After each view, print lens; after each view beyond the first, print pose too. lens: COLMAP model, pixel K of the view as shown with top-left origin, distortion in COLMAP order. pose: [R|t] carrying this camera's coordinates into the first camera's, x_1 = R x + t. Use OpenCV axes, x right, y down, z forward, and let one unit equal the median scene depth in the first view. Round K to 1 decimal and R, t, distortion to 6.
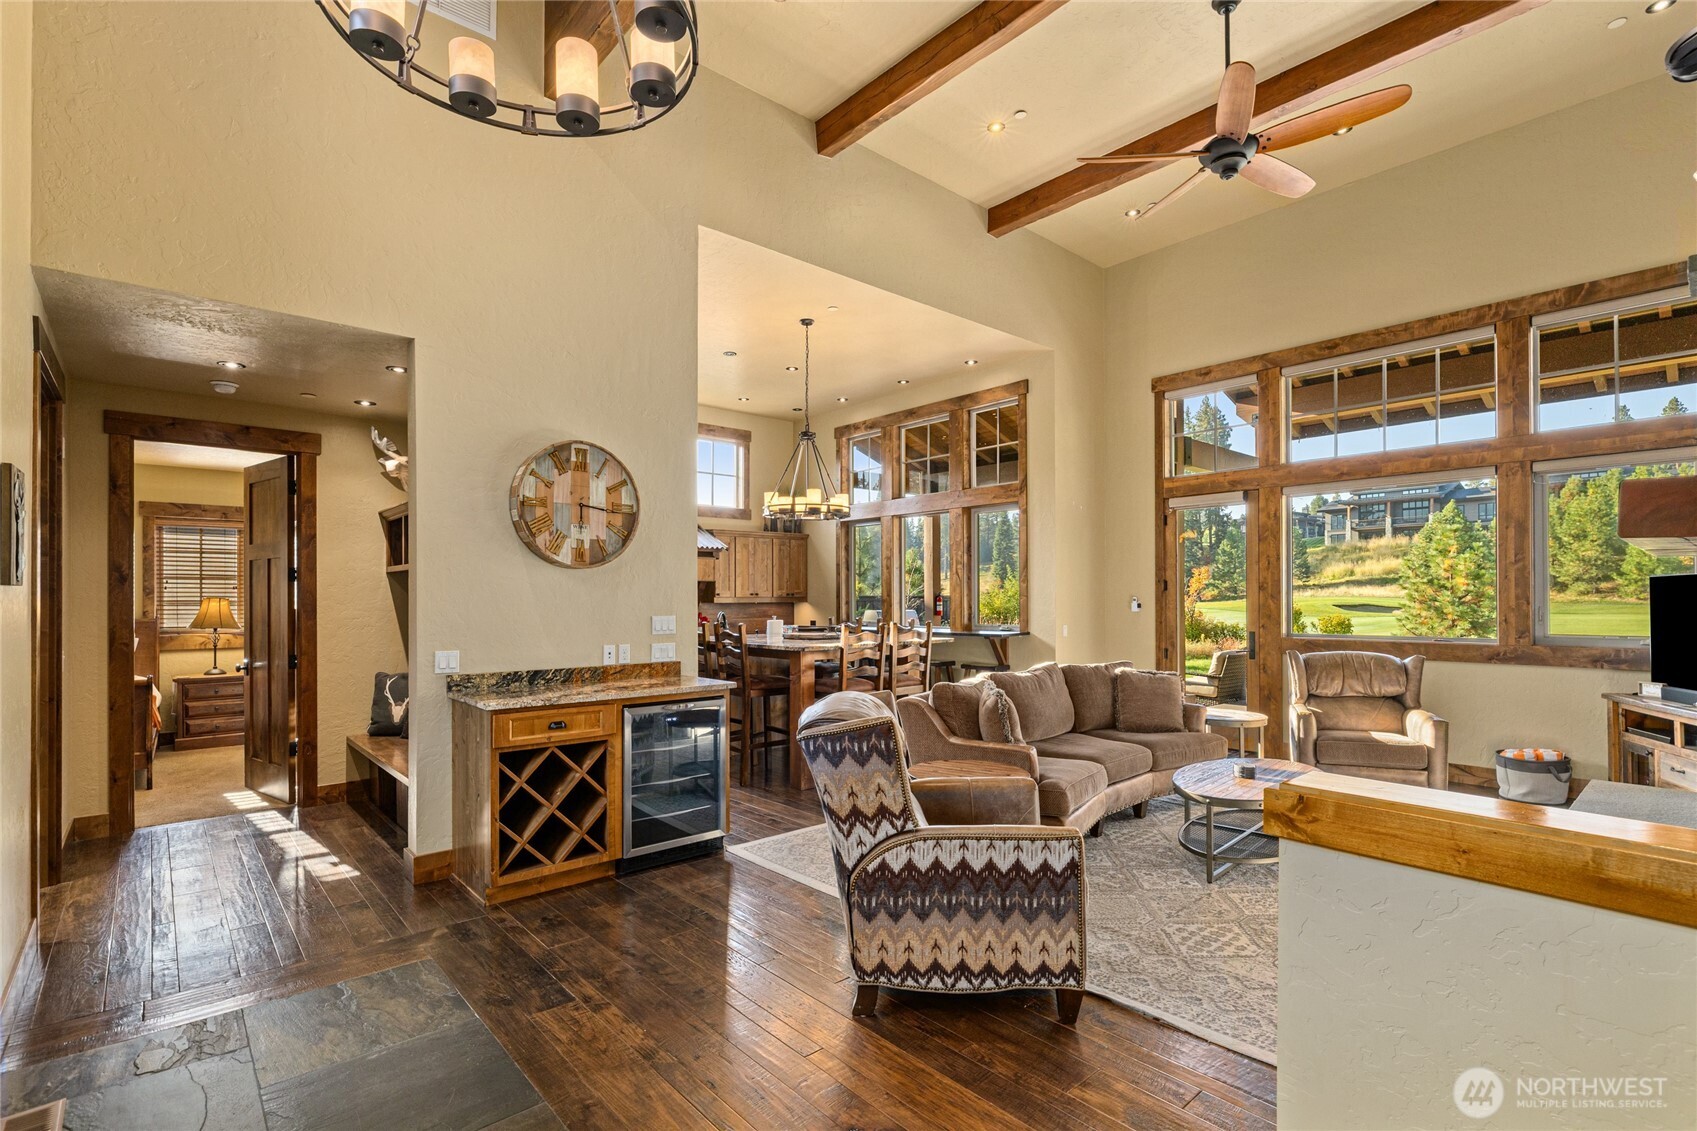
lens RADIAL K [[776.1, 0, 834.4], [0, 776.1, 595.5], [0, 0, 1]] dist [-0.003582, -0.000473]
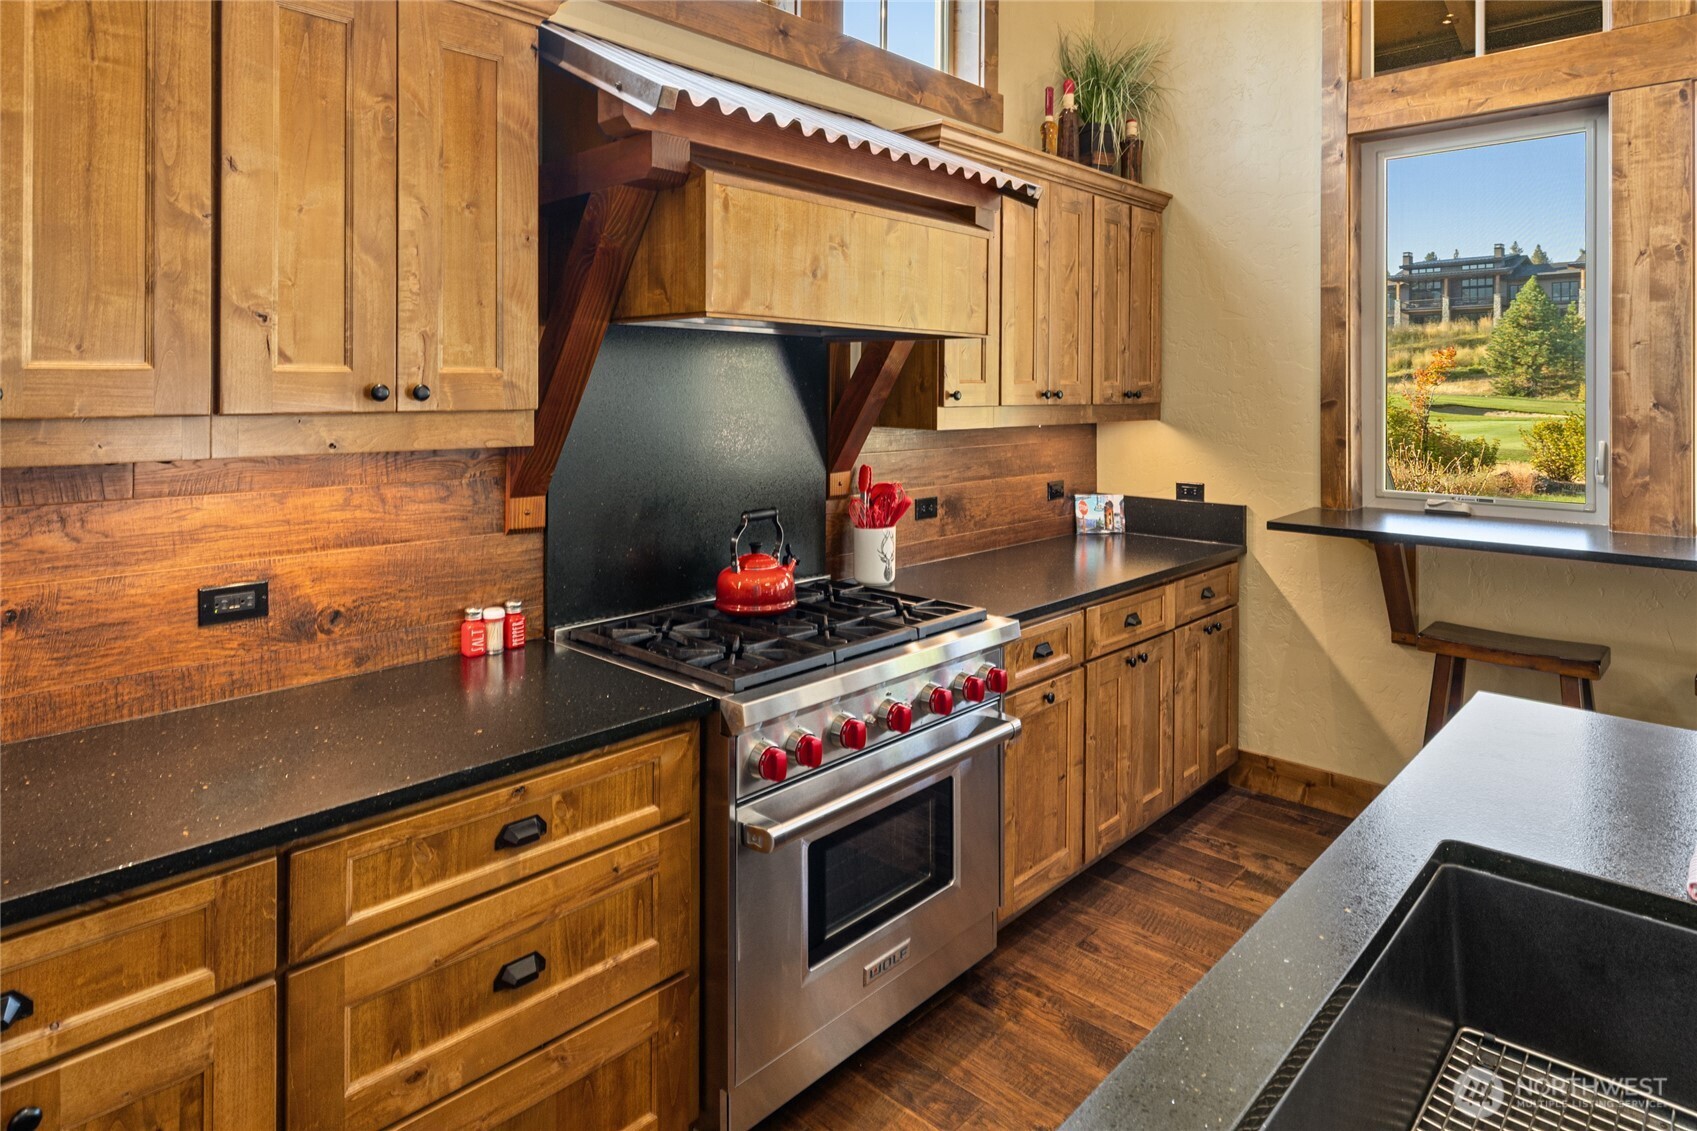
lens RADIAL K [[980.0, 0, 847.7], [0, 980.0, 396.4], [0, 0, 1]] dist [-0.005359, -0.000956]
pose [[0.995467, 0.008787, 0.094698, -0.017765], [-0.009737, 0.999907, 0.009574, -0.000304], [-0.094605, -0.010452, 0.995460, 0.059735]]
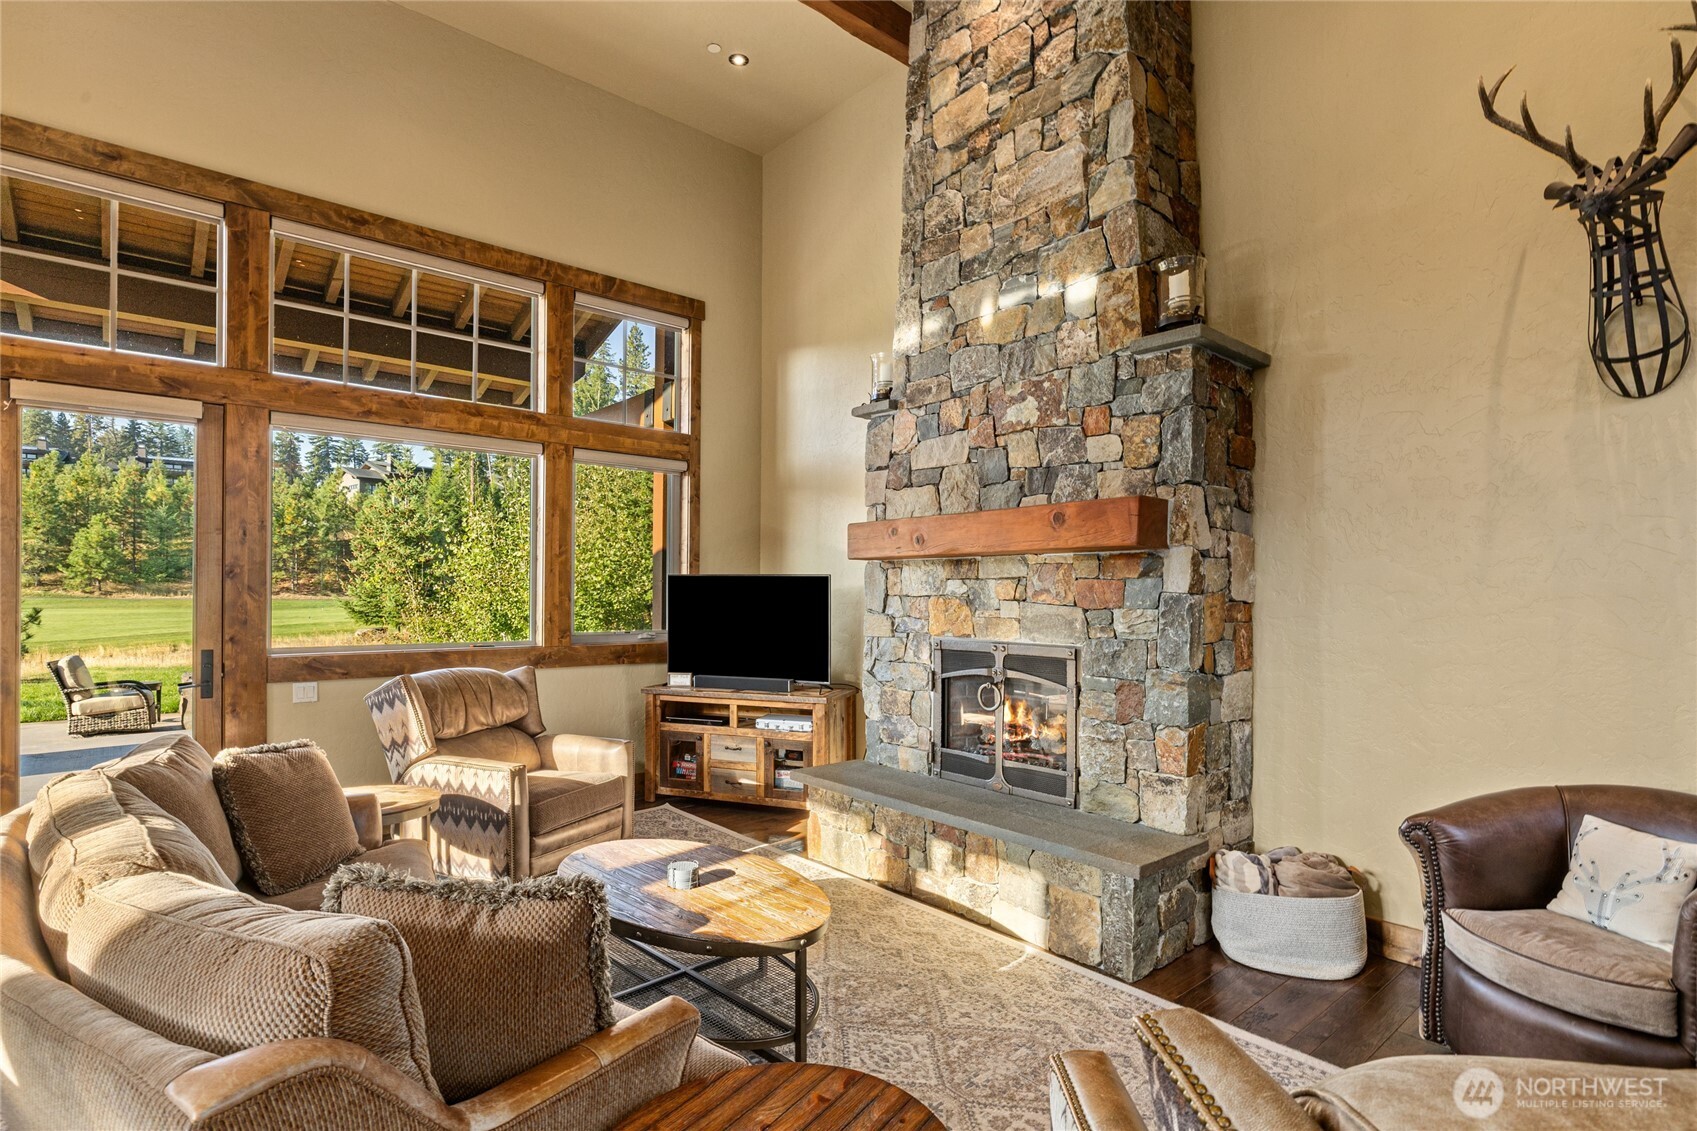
lens RADIAL K [[842.0, 0, 832.5], [0, 842.0, 590.9], [0, 0, 1]] dist [0.000964, 0.000082]
pose [[0.003446, 0.006952, 0.999970, -0.104166], [-0.010483, 0.999921, -0.006916, 0.003236], [-0.999939, -0.010459, 0.003519, 0.674964]]
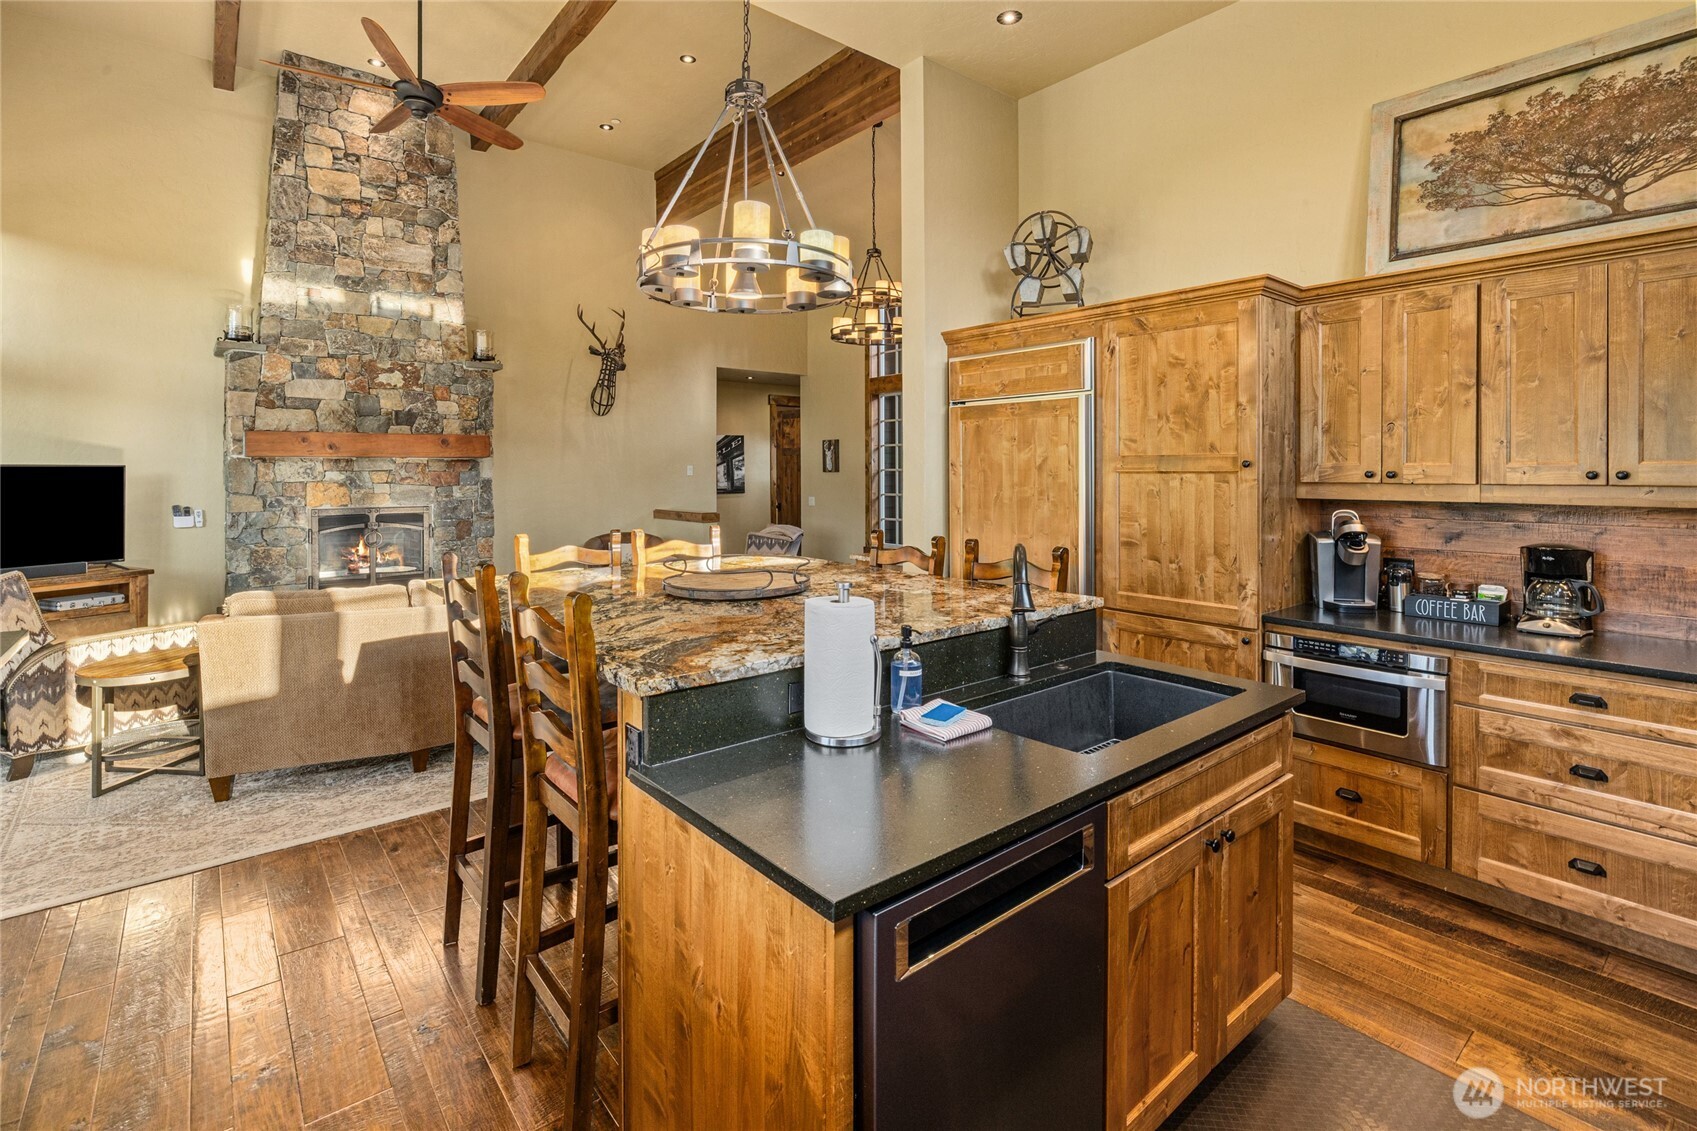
lens RADIAL K [[776.1, 0, 849.3], [0, 776.1, 565.6], [0, 0, 1]] dist [-0.003582, -0.000473]
pose [[-0.999523, 0.004566, 0.030545, -0.127899], [0.007997, 0.993542, 0.113179, 0.001452], [-0.029831, 0.113369, -0.993105, 1.624491]]
